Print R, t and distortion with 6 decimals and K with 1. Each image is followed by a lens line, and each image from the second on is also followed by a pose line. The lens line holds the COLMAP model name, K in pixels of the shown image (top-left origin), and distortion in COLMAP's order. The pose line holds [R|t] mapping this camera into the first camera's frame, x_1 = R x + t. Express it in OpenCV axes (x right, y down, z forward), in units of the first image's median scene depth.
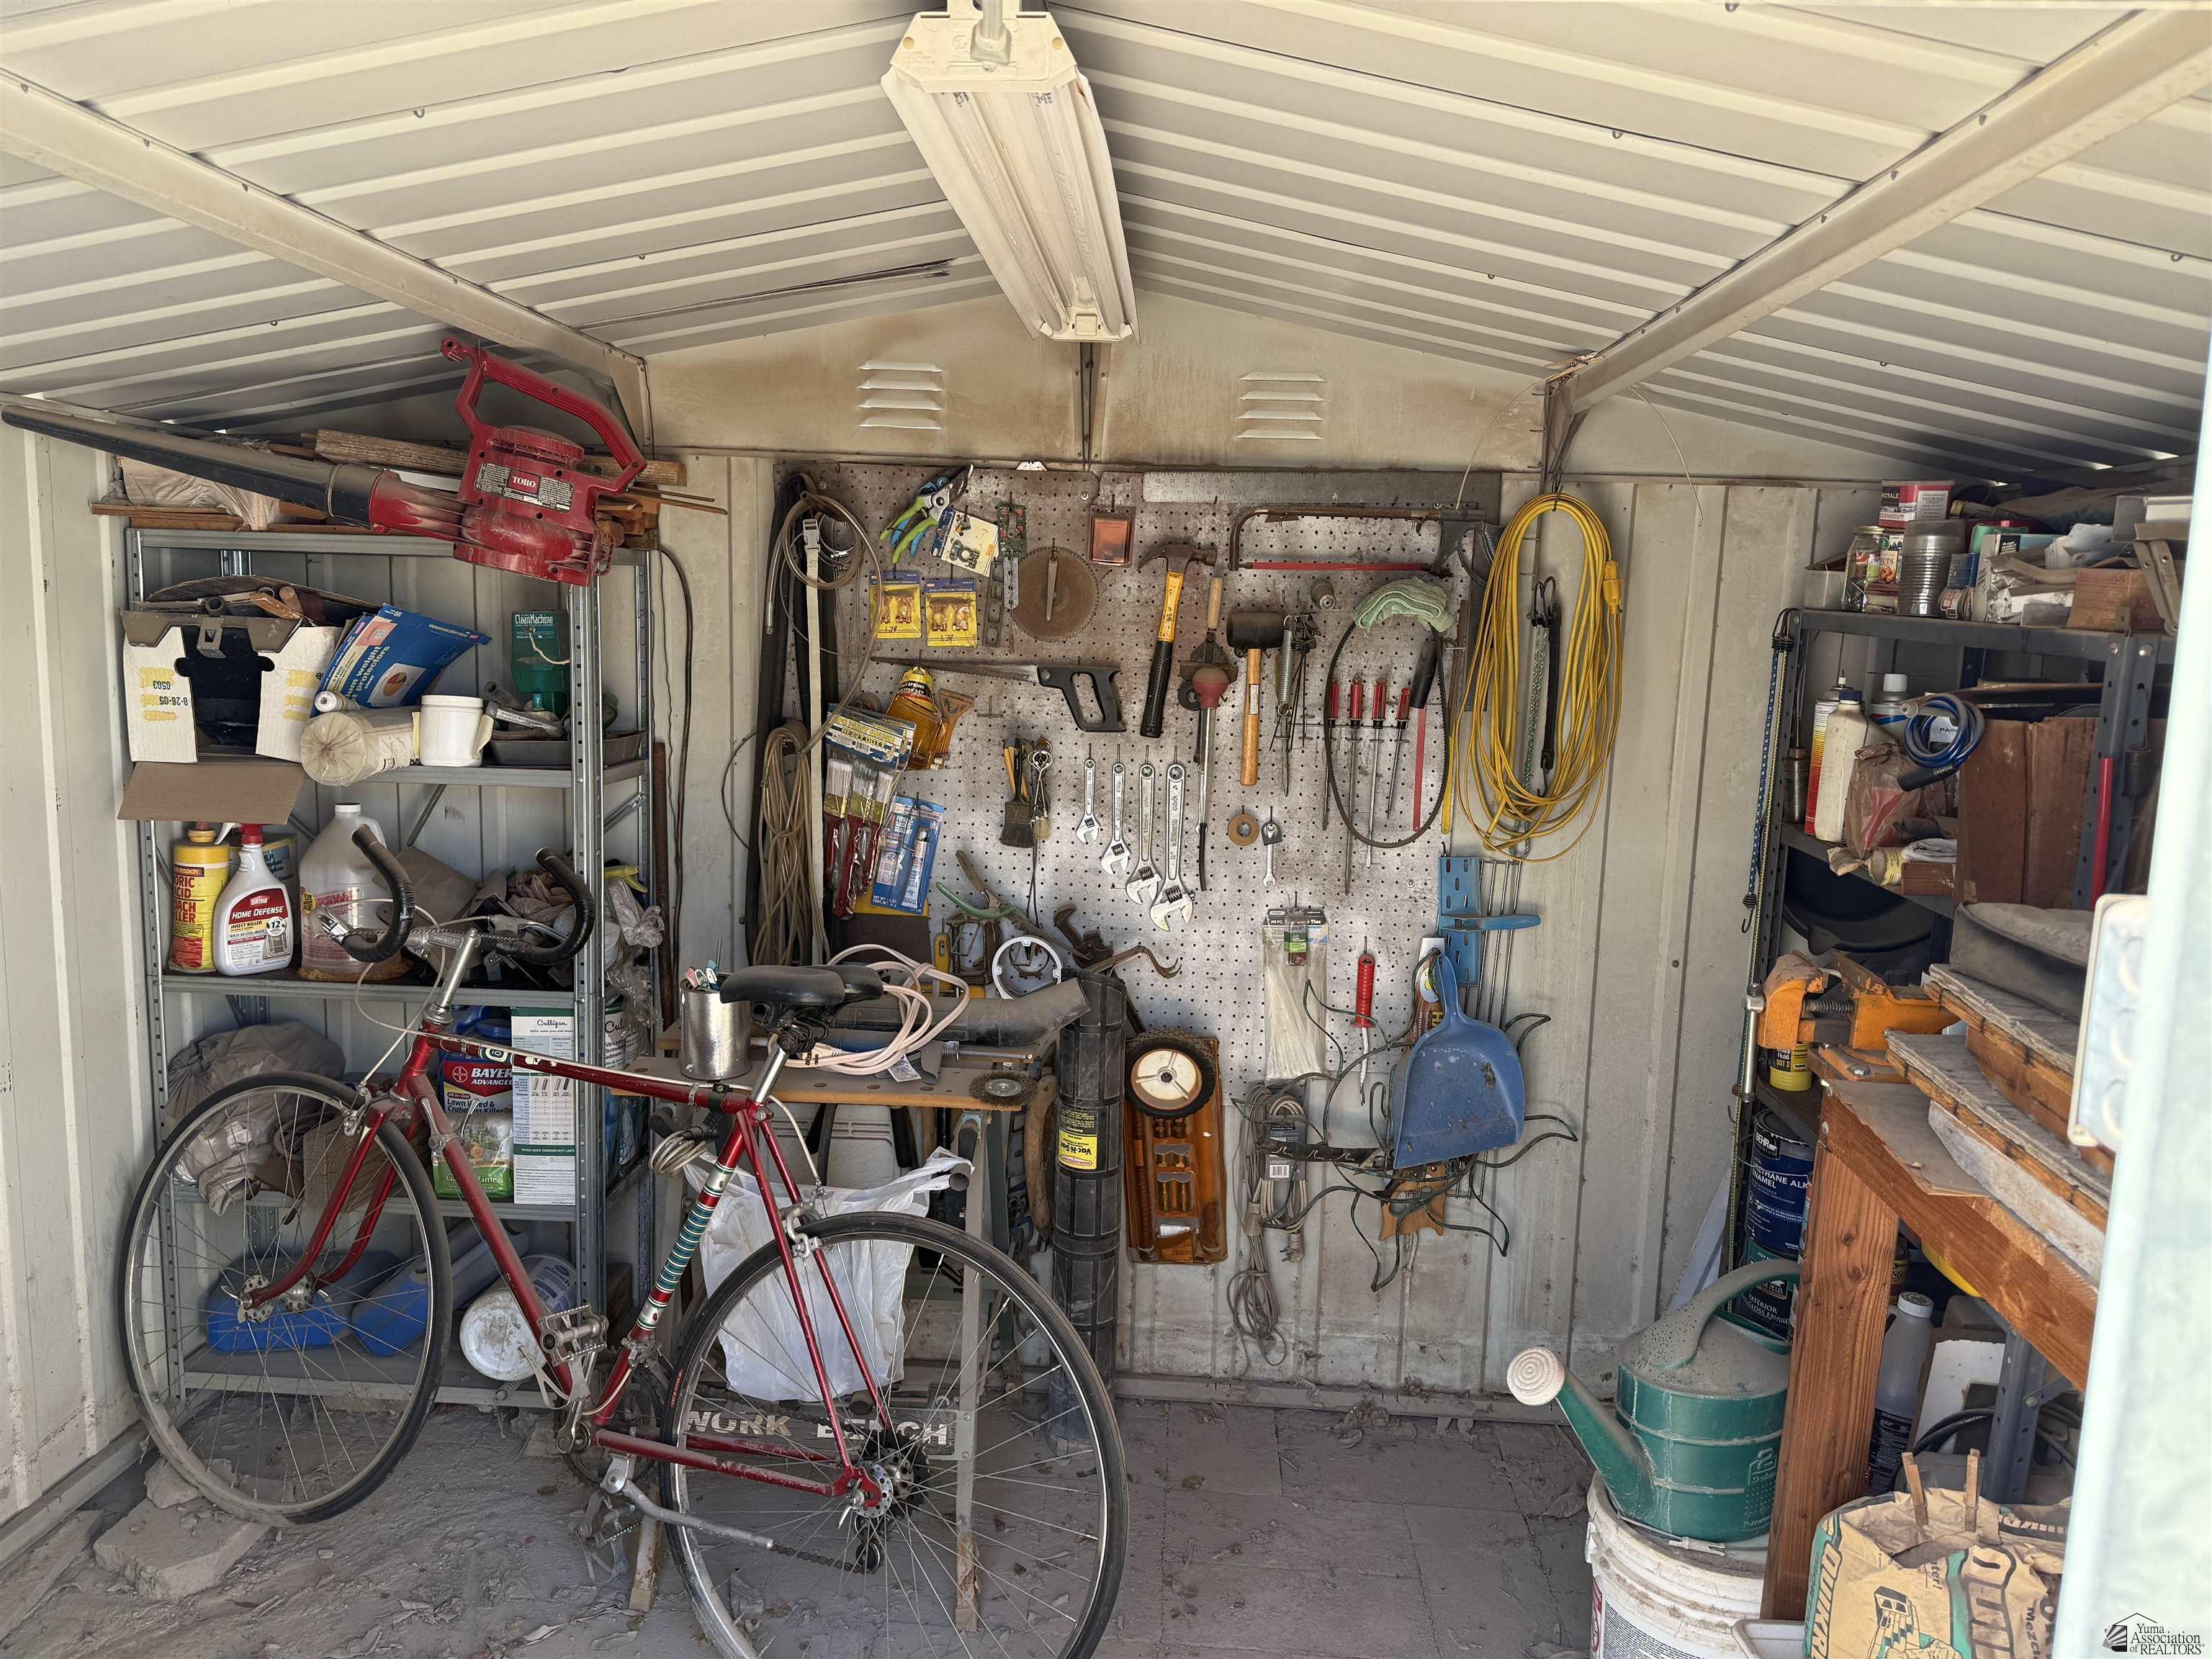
lens RADIAL K [[1588.2, 0, 1106.0], [0, 1588.2, 829.5], [0, 0, 1]] dist [0.075878, -0.085382]
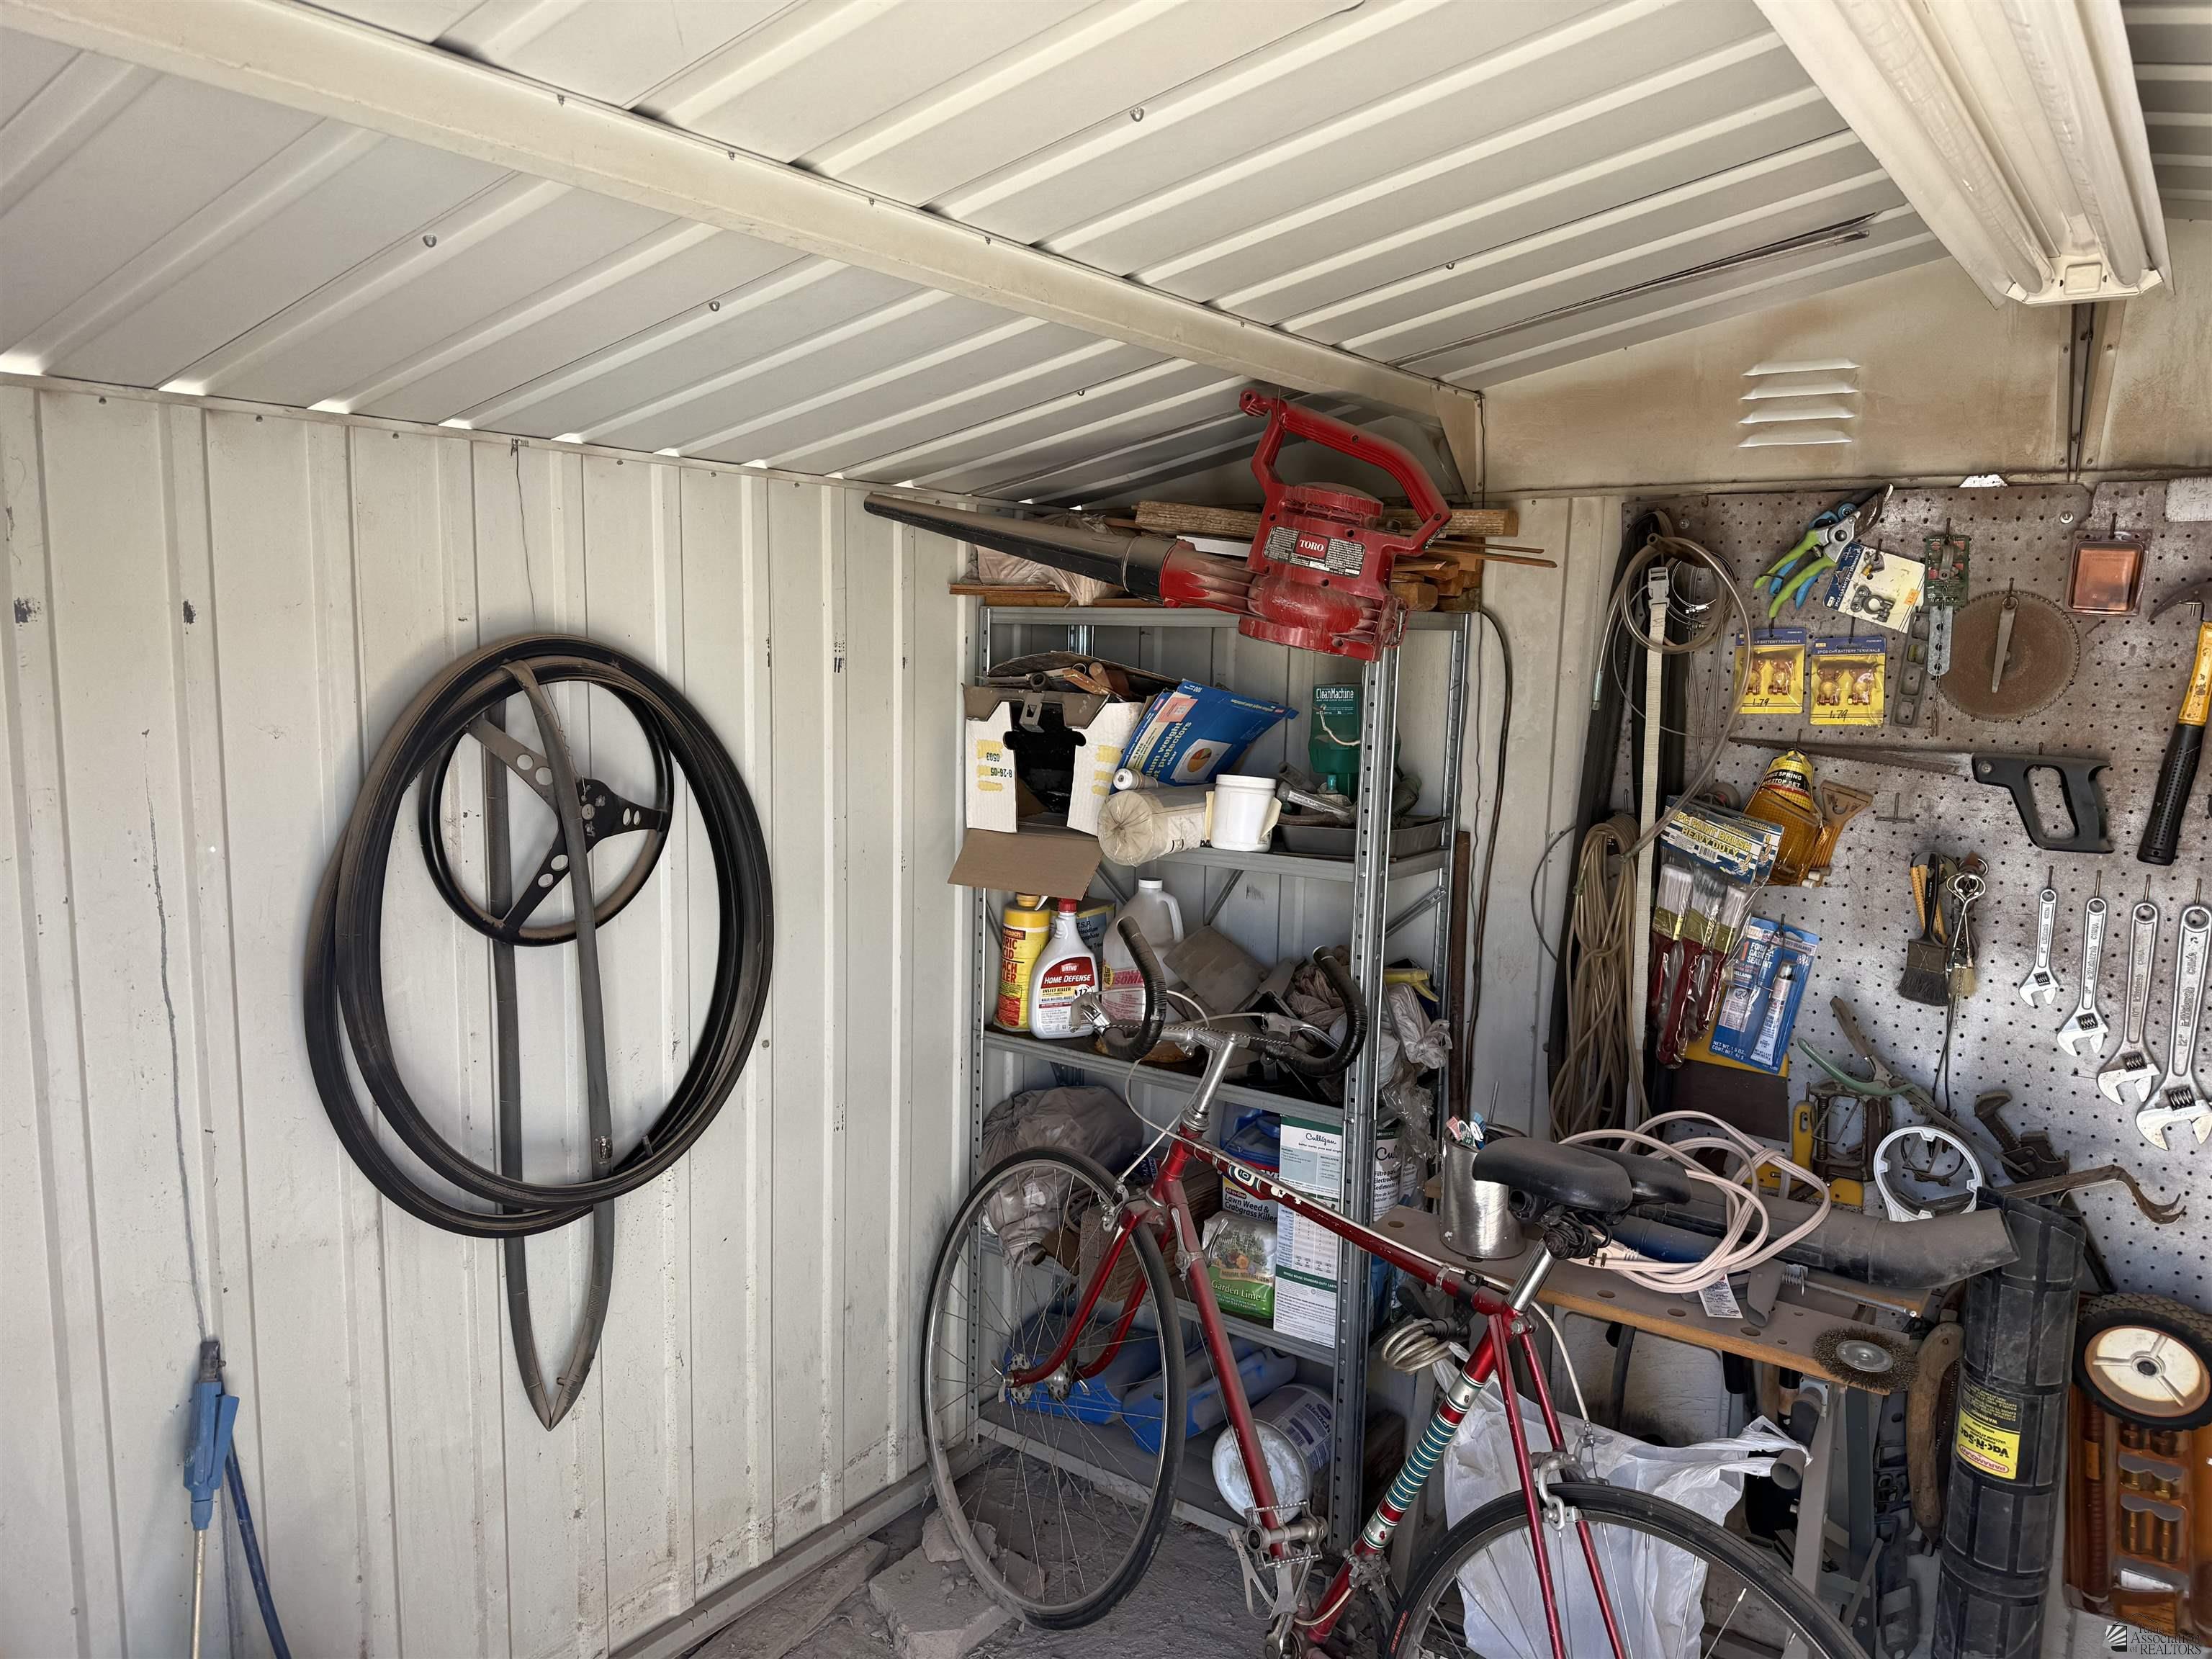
lens RADIAL K [[1537.4, 0, 1095.7], [0, 1537.4, 826.9], [0, 0, 1]] dist [0.048631, -0.055237]
pose [[0.832440, 0.057101, -0.551165, 0.017148], [-0.062736, 0.997993, 0.008641, -0.054355], [0.550552, 0.027385, 0.834352, 0.200748]]
